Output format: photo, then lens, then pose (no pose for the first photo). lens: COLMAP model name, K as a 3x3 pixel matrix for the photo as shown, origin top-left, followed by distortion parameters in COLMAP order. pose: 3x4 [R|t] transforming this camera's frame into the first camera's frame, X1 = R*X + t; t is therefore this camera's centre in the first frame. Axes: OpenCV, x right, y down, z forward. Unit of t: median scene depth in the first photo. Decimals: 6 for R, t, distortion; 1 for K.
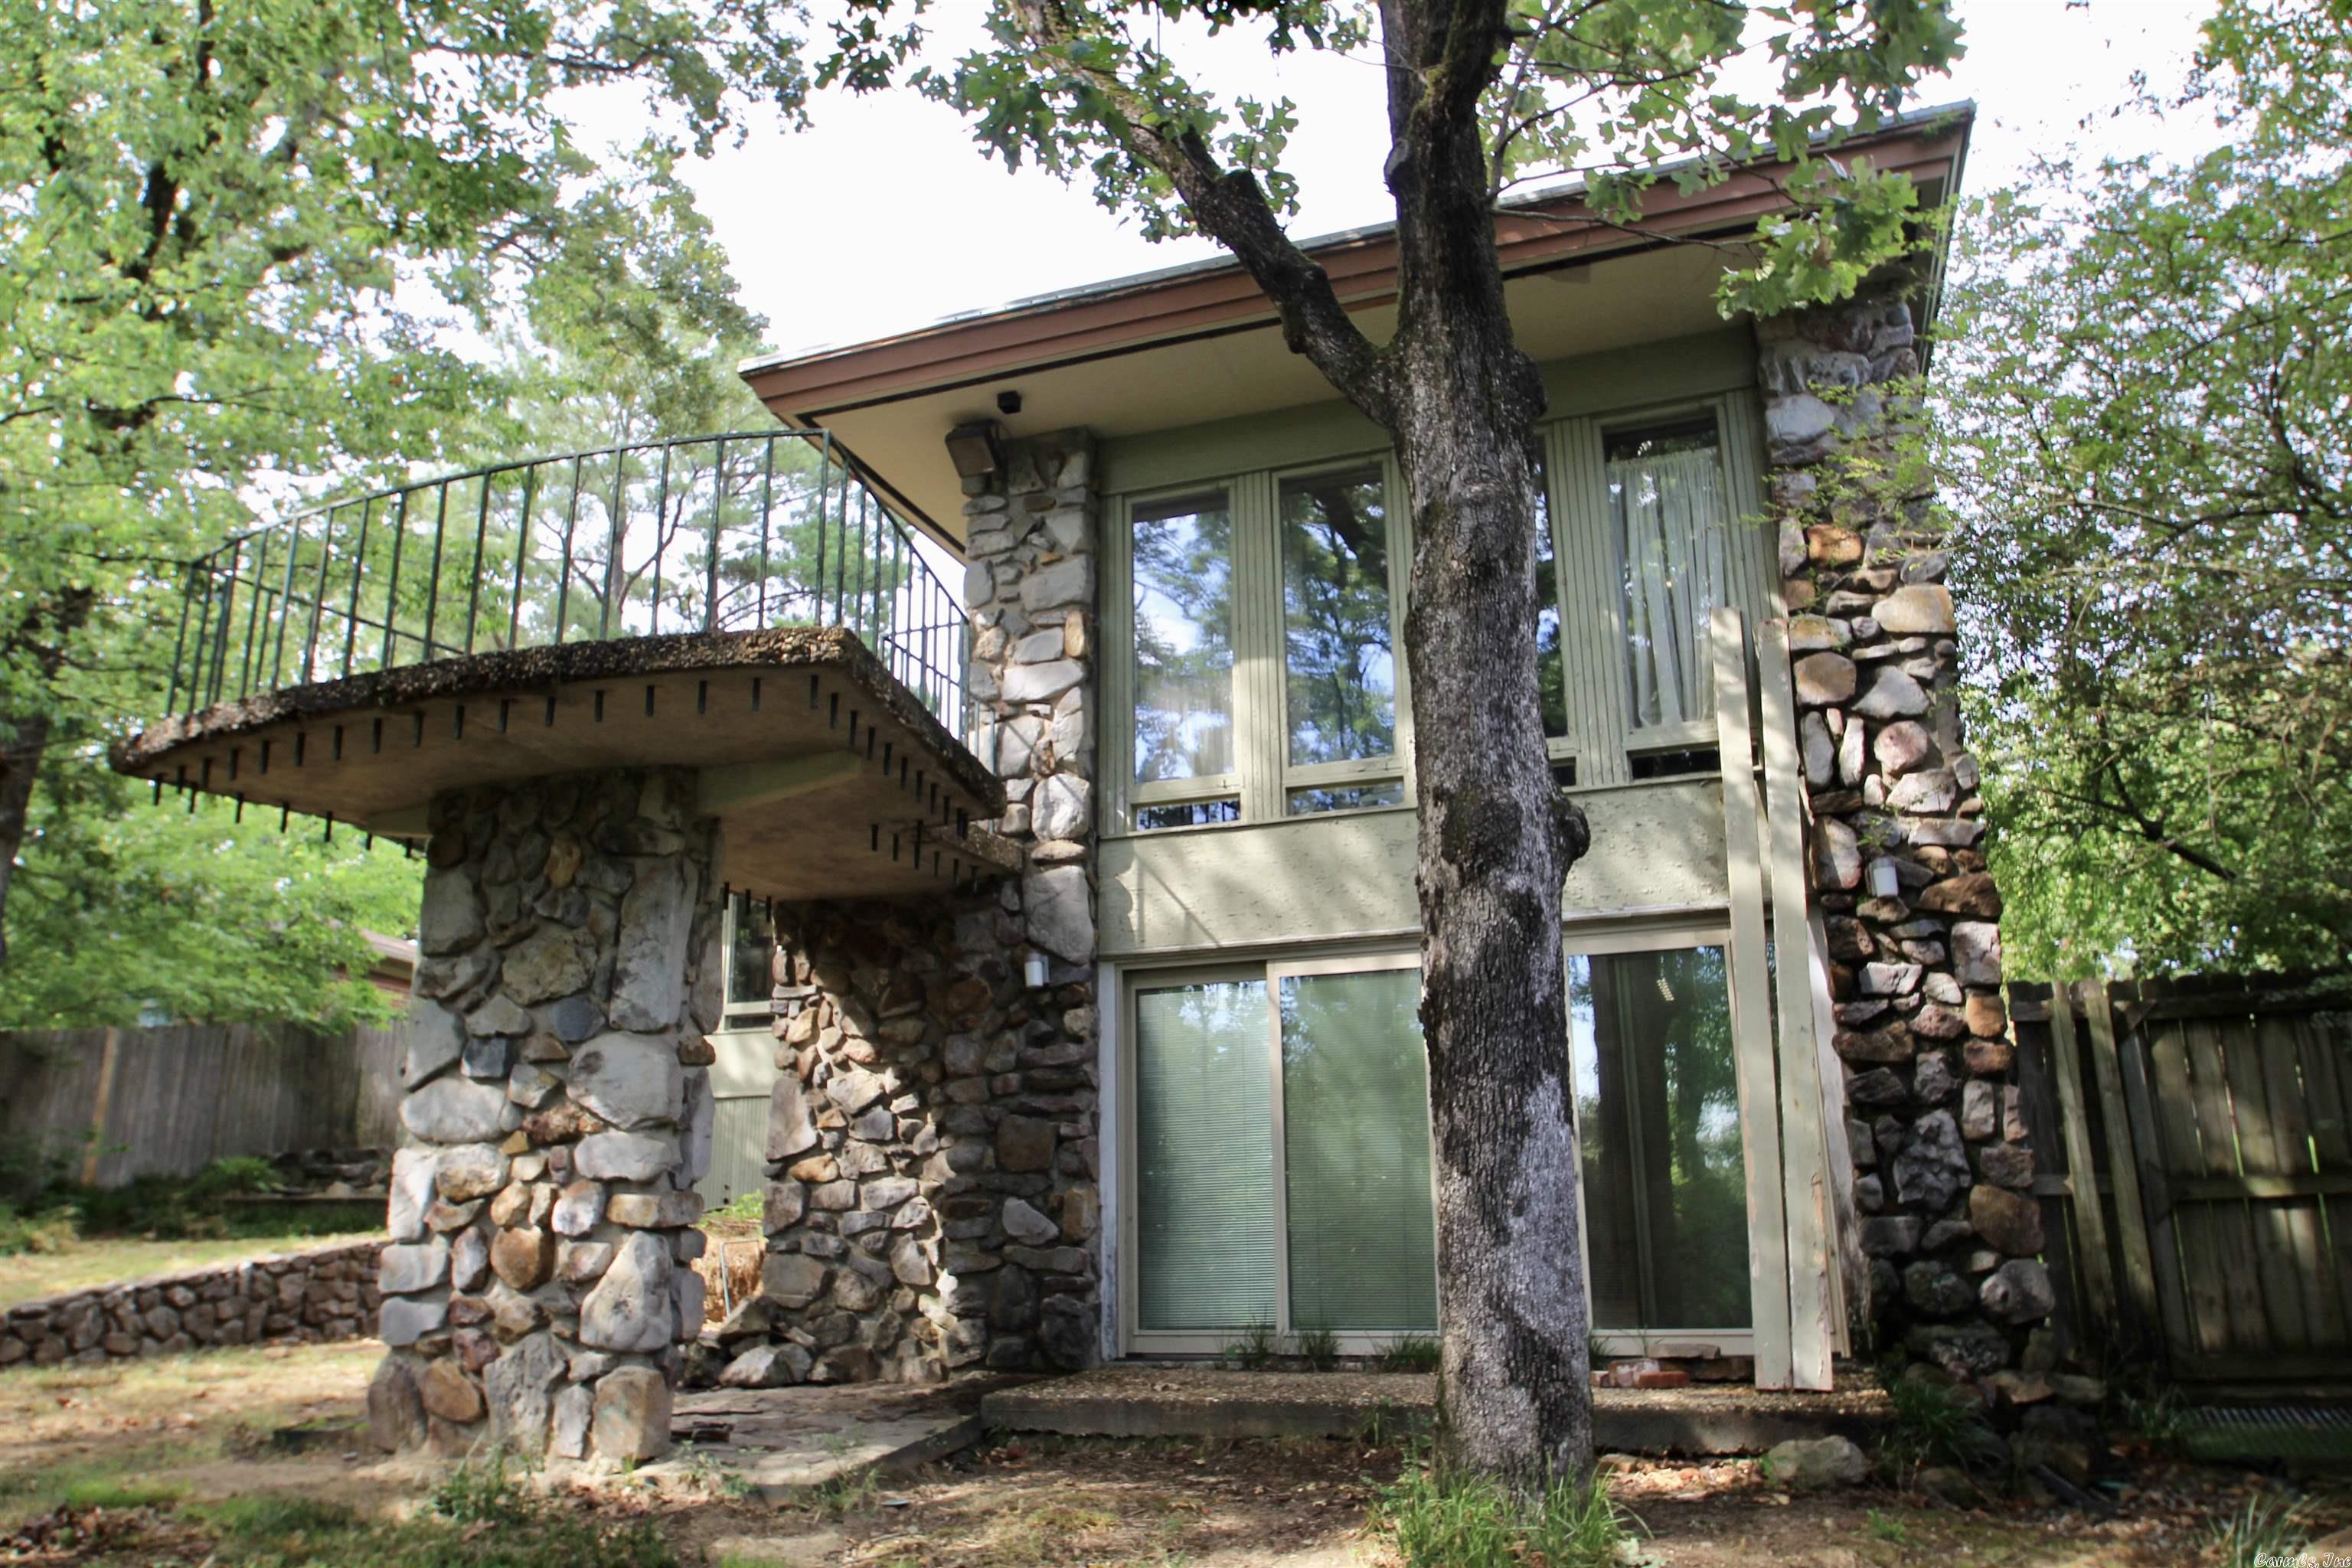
lens RADIAL K [[1622.6, 0, 1227.0], [0, 1622.6, 791.9], [0, 0, 1]] dist [-0.038728, 0.004126]
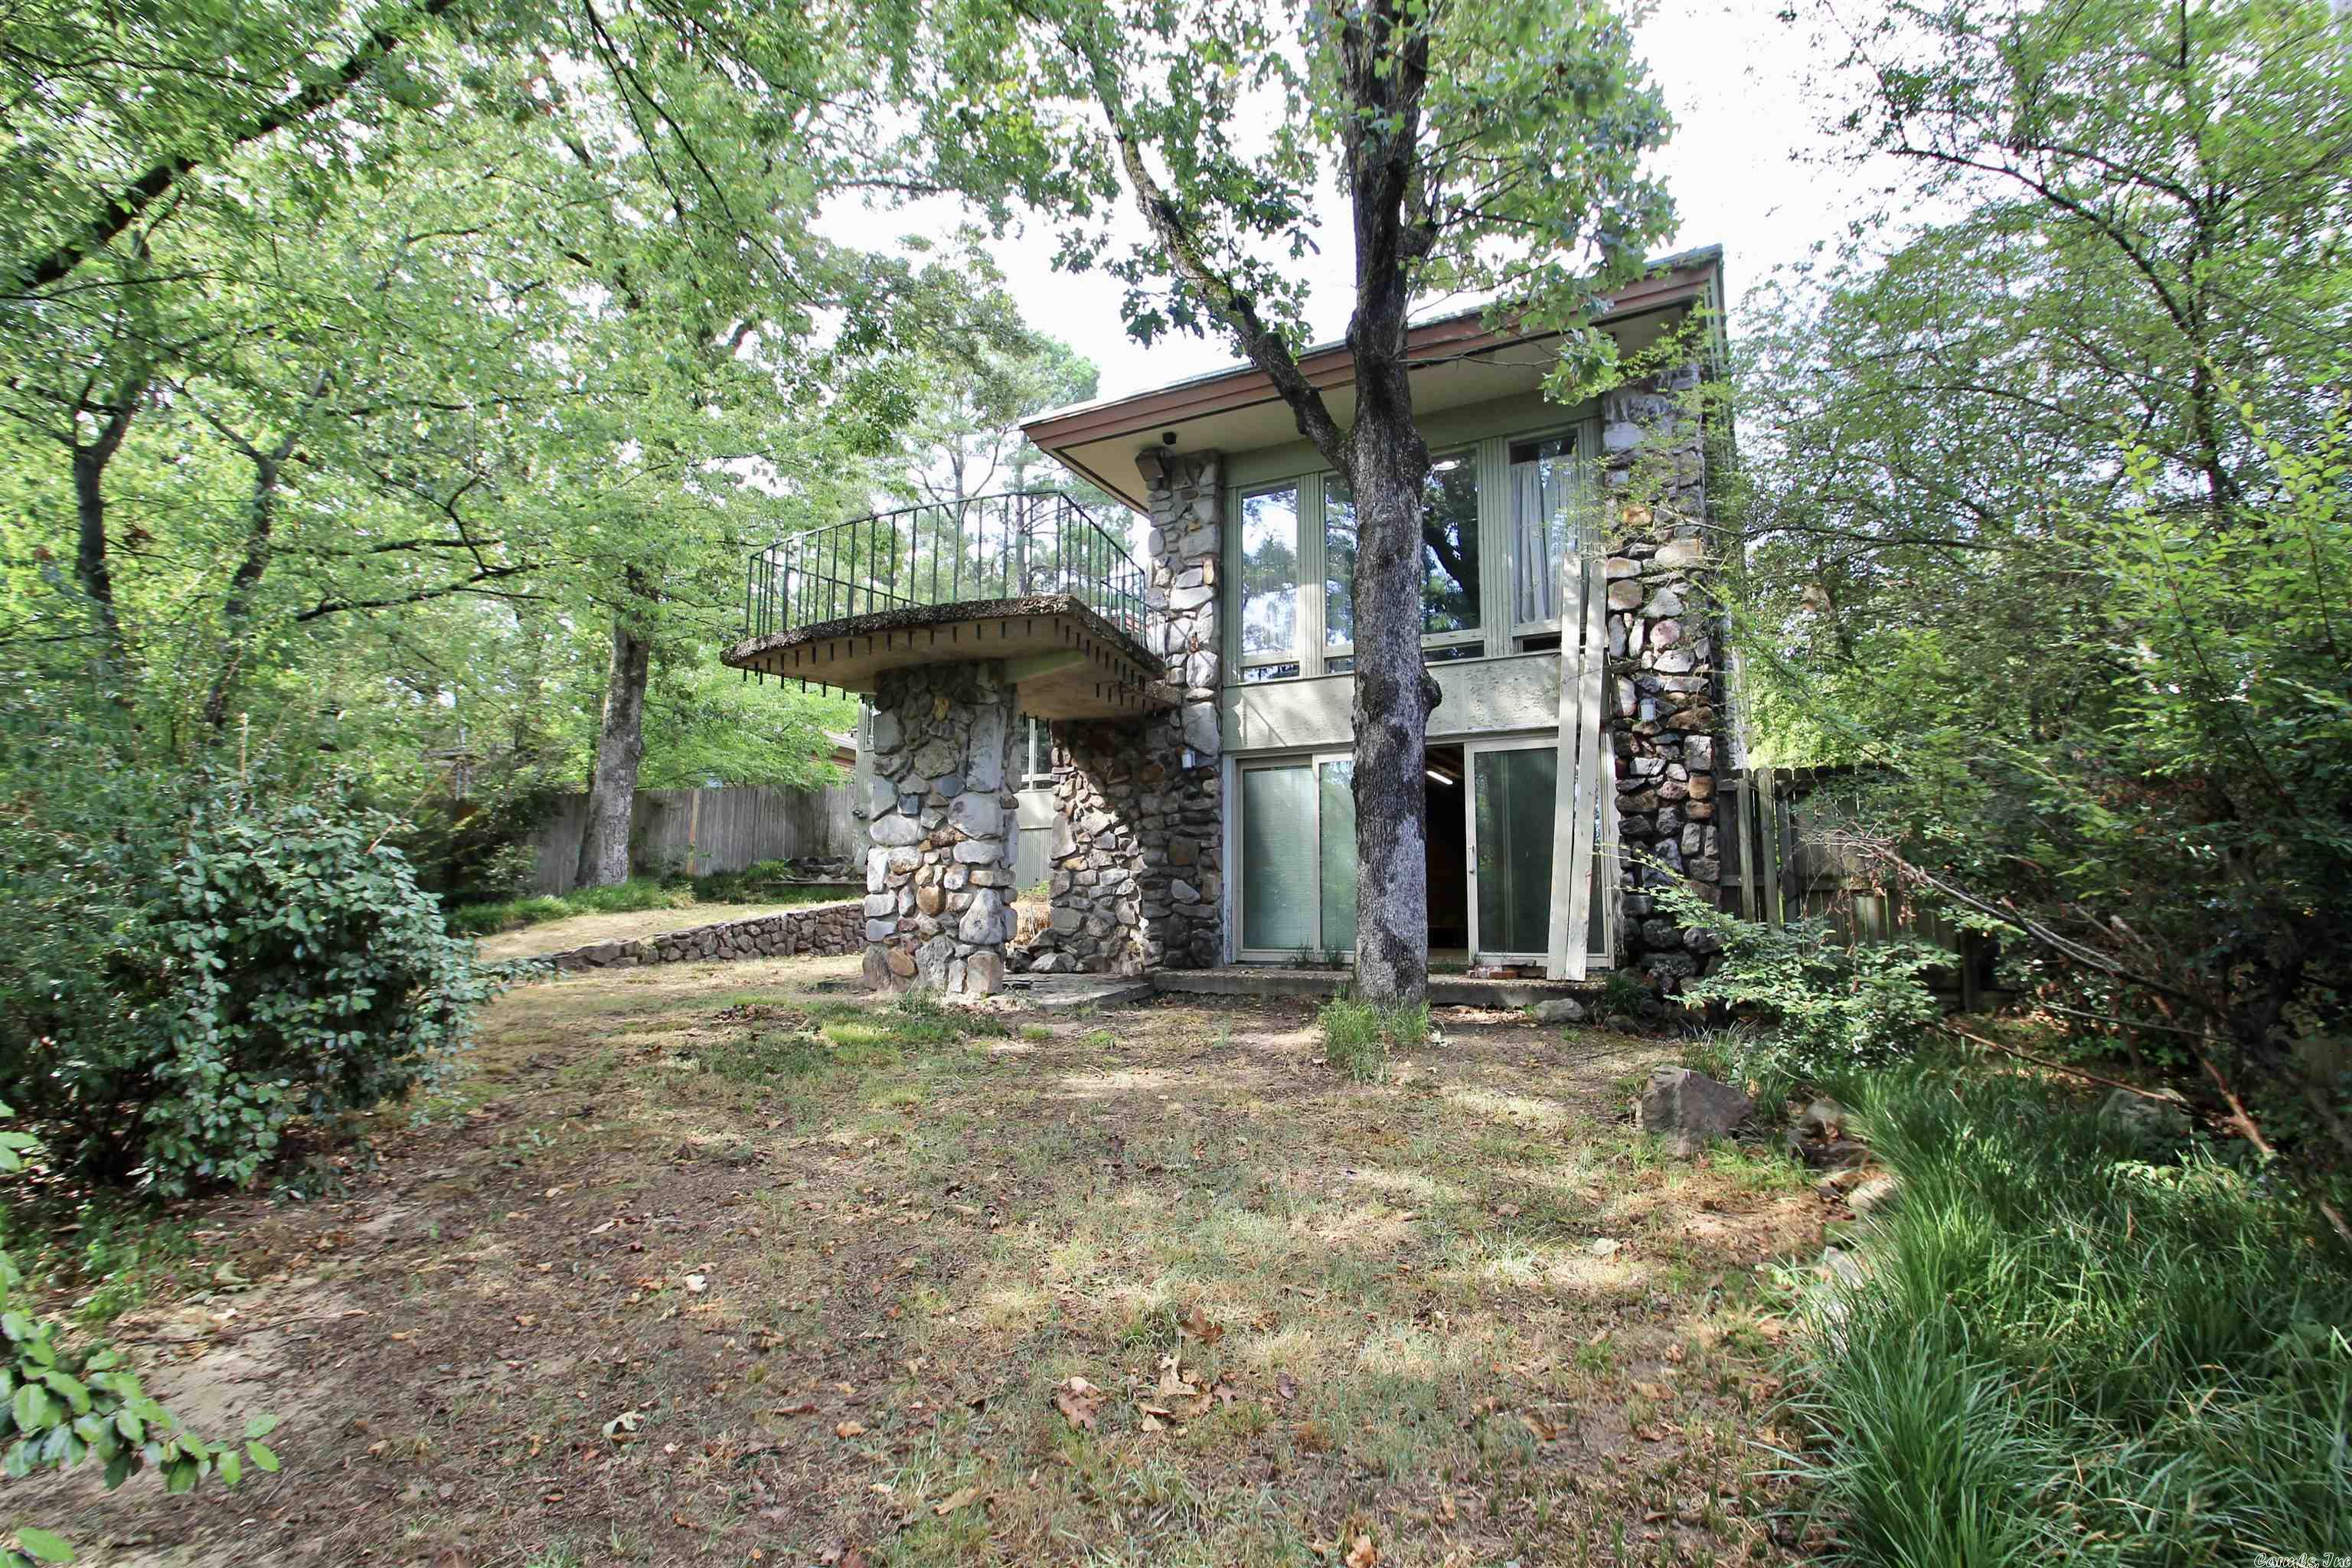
lens RADIAL K [[1084.1, 0, 1201.9], [0, 1084.1, 784.0], [0, 0, 1]] dist [-0.001202, -0.000075]
pose [[0.988771, 0.004480, -0.149372, 0.092679], [0.016542, 0.990127, 0.139194, -0.037854], [0.148520, -0.140102, 0.978935, -0.237960]]
